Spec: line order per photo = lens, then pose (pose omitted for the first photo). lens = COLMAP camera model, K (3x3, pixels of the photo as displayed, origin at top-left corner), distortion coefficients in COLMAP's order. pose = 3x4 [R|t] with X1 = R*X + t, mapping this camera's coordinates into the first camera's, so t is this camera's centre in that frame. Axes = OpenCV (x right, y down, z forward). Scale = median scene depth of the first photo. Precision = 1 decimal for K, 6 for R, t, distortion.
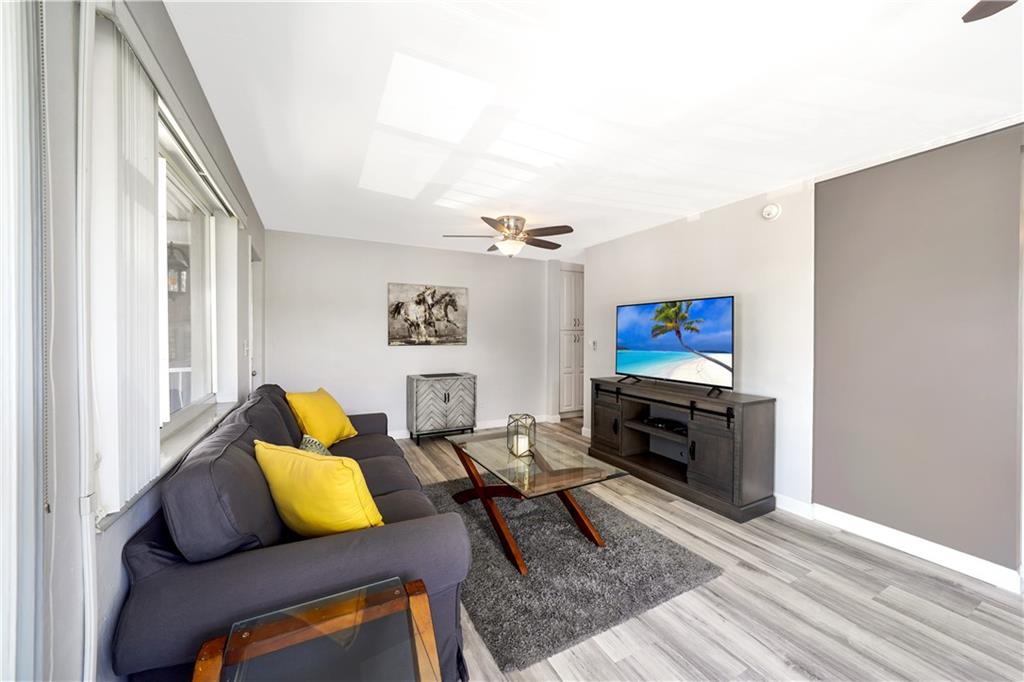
lens RADIAL K [[382.6, 0, 510.8], [0, 382.6, 337.0], [0, 0, 1]] dist [-0.008223, 0.000188]
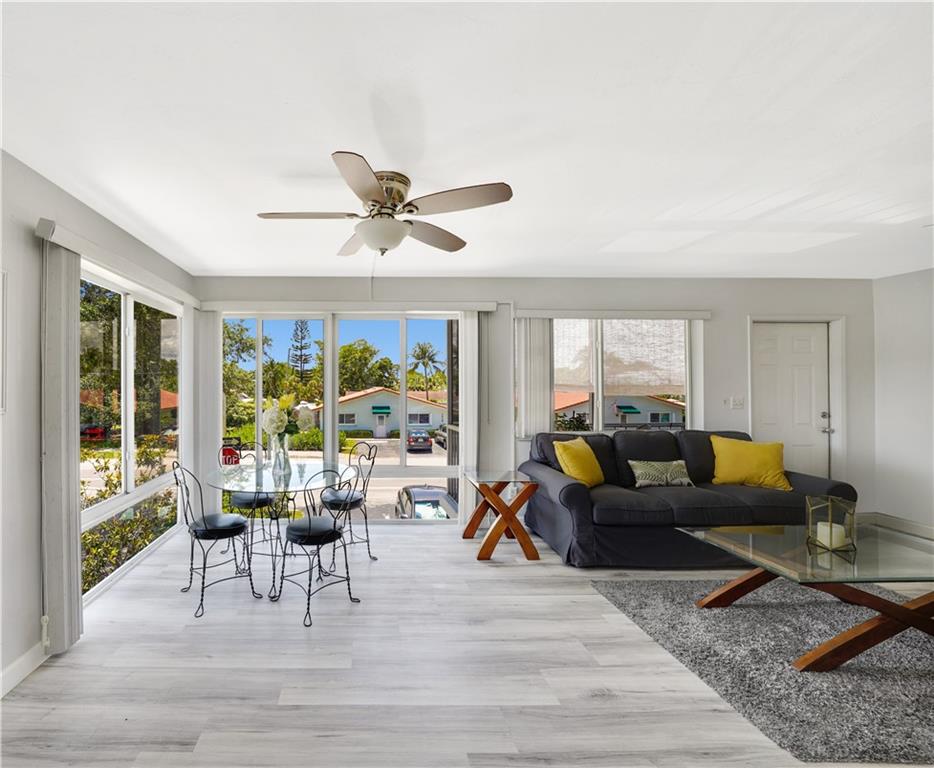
lens RADIAL K [[395.7, 0, 375.4], [0, 395.7, 382.5], [0, 0, 1]] dist [-0.026973, 0.006917]
pose [[-0.438039, -0.011025, -0.898888, 0.836344], [-0.007783, 0.999934, -0.008472, -0.016046], [0.898922, 0.003285, -0.438096, 0.353664]]
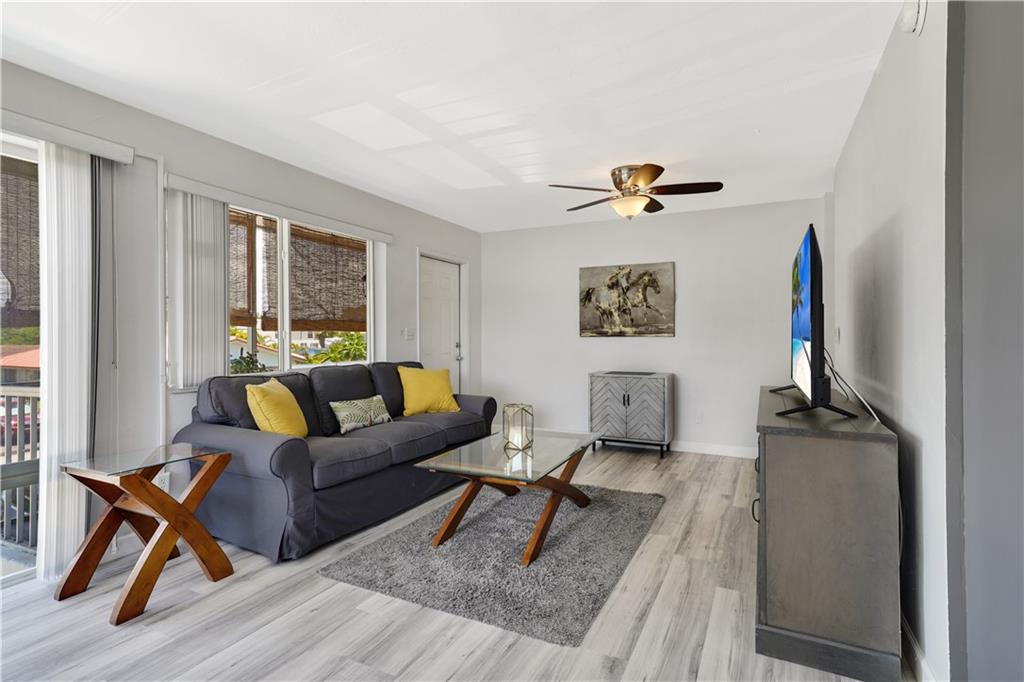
lens RADIAL K [[490.9, 0, 497.4], [0, 490.9, 335.6], [0, 0, 1]] dist [0.015880, -0.000008]
pose [[0.573474, -0.004815, -0.819210, 0.675281], [-0.002606, 0.999967, -0.007702, 0.037334], [0.819220, 0.006552, 0.573442, 0.211494]]
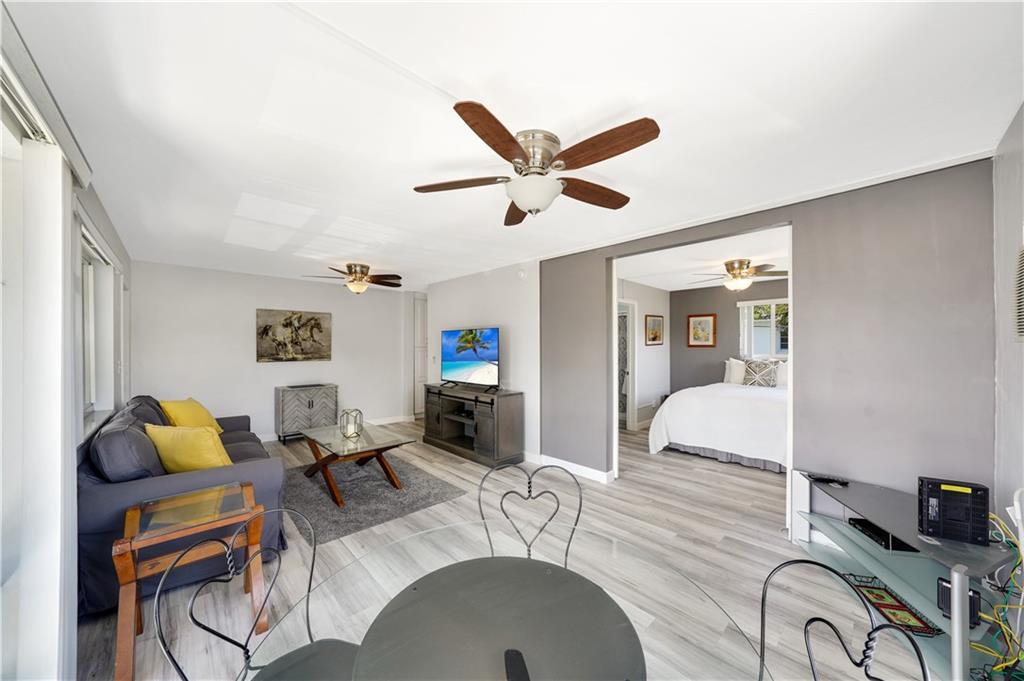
lens RADIAL K [[369.0, 0, 500.8], [0, 369.0, 345.5], [0, 0, 1]] dist [-0.000796, 0.000082]
pose [[0.970397, -0.005405, 0.241455, 0.172406], [0.007768, 0.999931, -0.008834, -0.016655], [-0.241391, 0.010448, 0.970372, -0.362550]]
